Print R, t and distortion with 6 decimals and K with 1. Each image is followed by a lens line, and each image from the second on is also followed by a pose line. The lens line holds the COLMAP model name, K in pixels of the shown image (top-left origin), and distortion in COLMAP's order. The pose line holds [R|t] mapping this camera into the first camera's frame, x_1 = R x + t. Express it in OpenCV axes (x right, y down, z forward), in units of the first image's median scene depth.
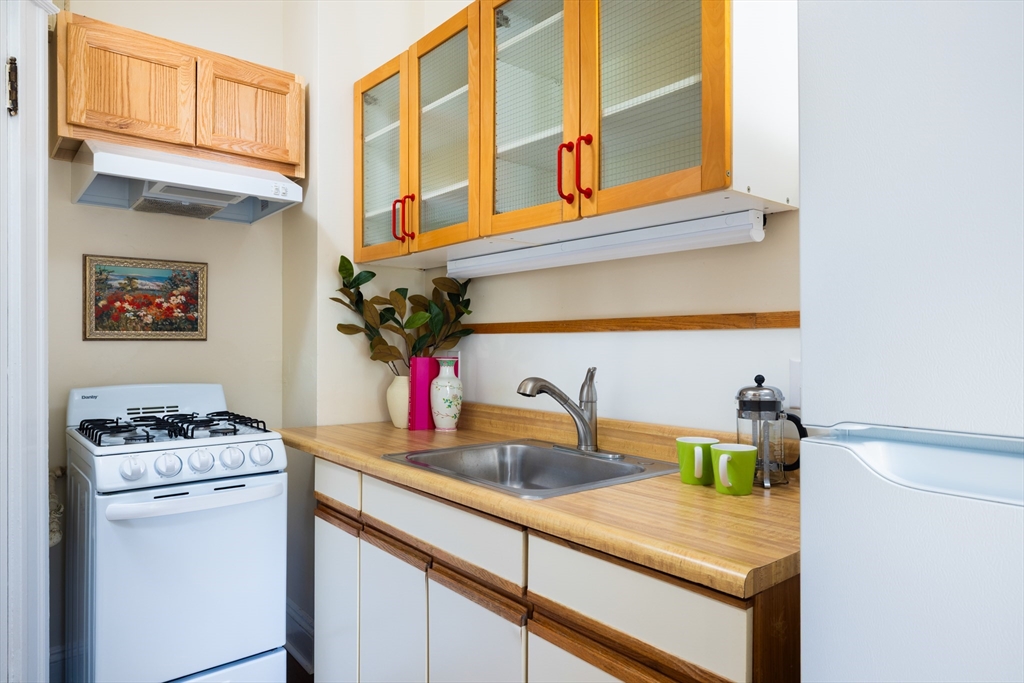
lens RADIAL K [[653.9, 0, 508.8], [0, 653.9, 339.6], [0, 0, 1]] dist [0.001614, 0.000263]
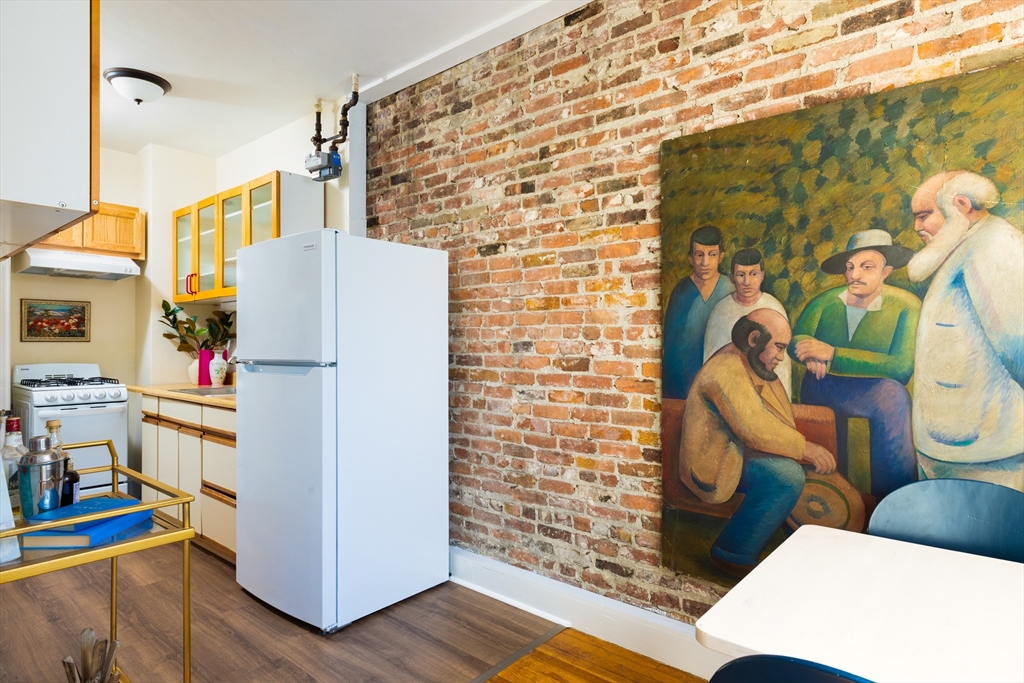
lens RADIAL K [[583.0, 0, 512.6], [0, 583.0, 341.2], [0, 0, 1]] dist [0.004406, -0.001207]
pose [[0.985759, -0.000205, 0.168167, 0.513348], [0.000396, 0.999999, -0.001097, 0.002207], [-0.168167, 0.001148, 0.985758, -0.977705]]
